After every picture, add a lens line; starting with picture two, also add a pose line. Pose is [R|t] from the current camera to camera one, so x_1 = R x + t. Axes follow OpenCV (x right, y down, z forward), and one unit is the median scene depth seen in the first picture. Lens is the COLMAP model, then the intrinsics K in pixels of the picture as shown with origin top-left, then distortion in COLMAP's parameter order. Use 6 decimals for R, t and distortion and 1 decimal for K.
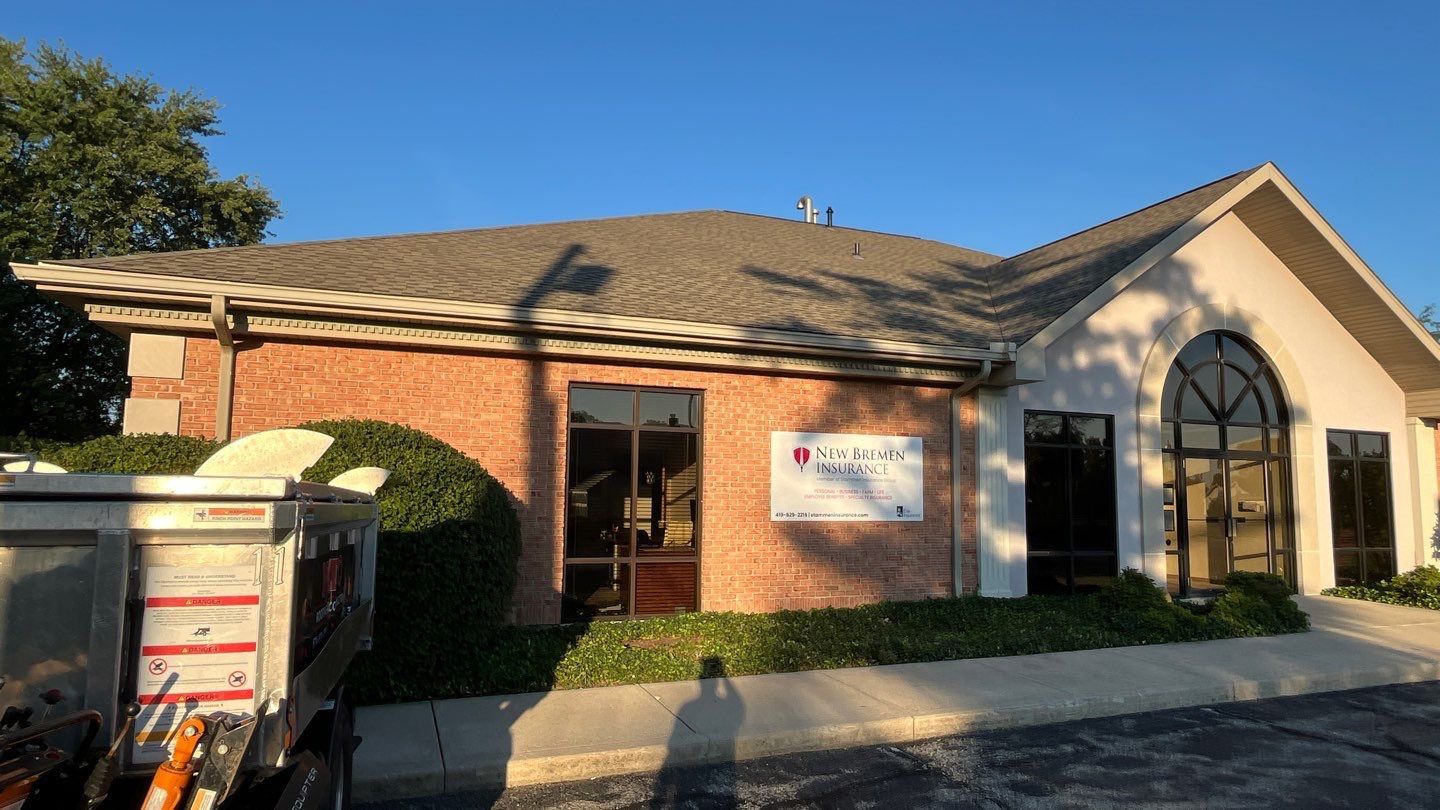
lens RADIAL K [[833.5, 0, 720.0], [0, 833.5, 405.0], [0, 0, 1]] dist [-0.002183, -0.001508]
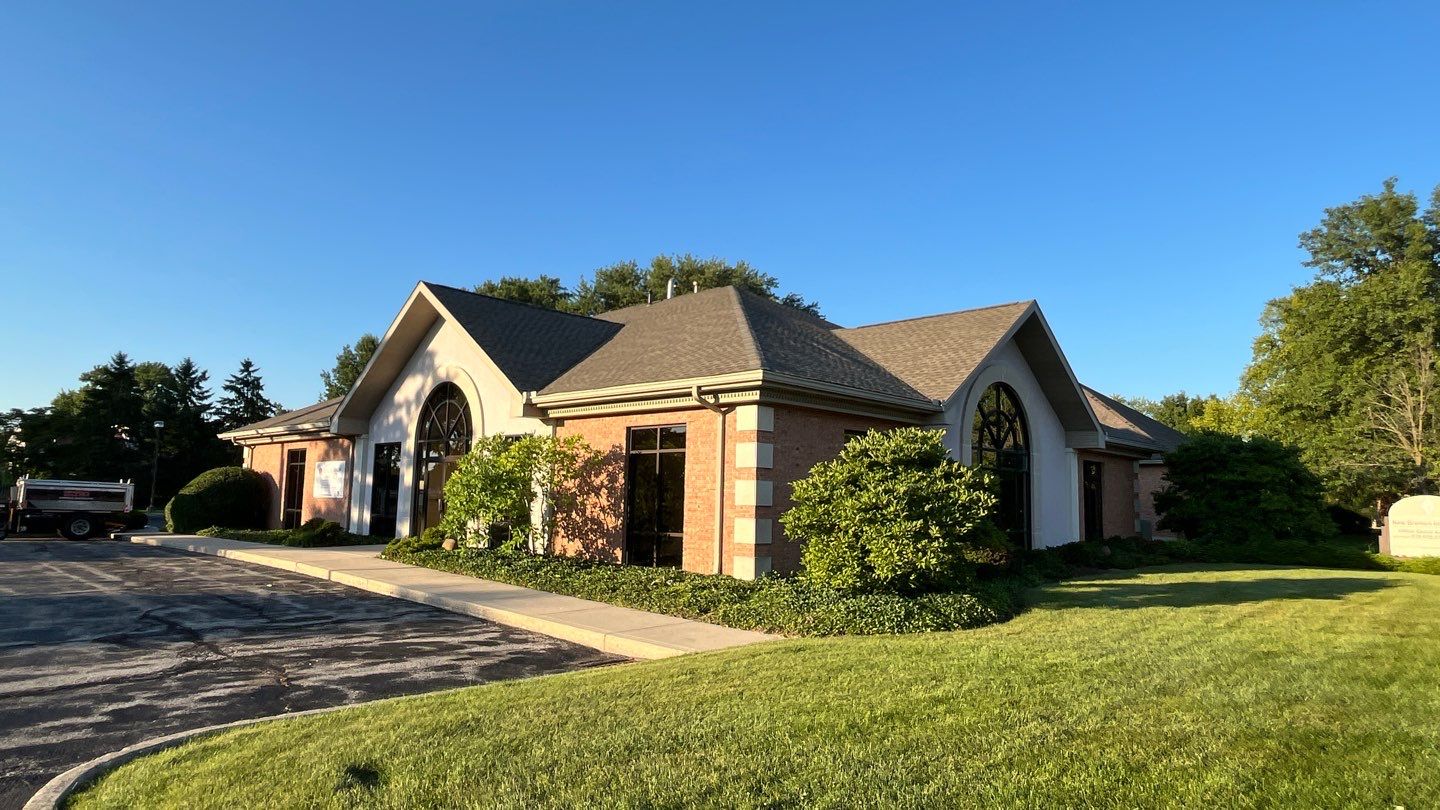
lens RADIAL K [[833.5, 0, 720.0], [0, 833.5, 405.0], [0, 0, 1]] dist [-0.002183, -0.001508]
pose [[0.415026, -0.097406, -0.904580, 2.420118], [0.063950, 0.994916, -0.077793, 0.106932], [0.907559, -0.025562, 0.419145, 0.875016]]
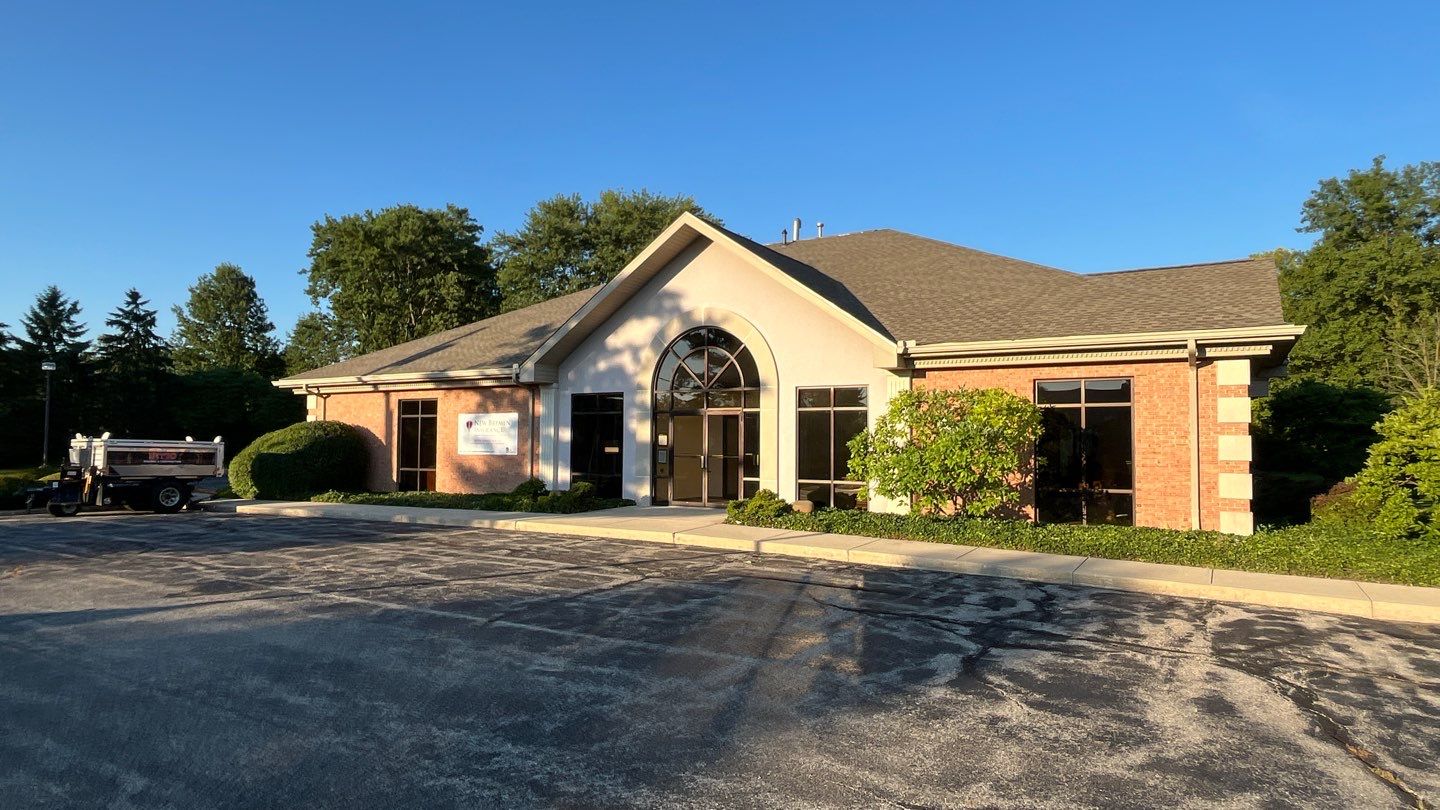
lens RADIAL K [[833.5, 0, 720.0], [0, 833.5, 405.0], [0, 0, 1]] dist [-0.002183, -0.001508]
pose [[0.604869, -0.036832, -0.795473, 1.884260], [0.069549, 0.997556, 0.006695, 0.027859], [0.793282, -0.059374, 0.605952, 0.164860]]
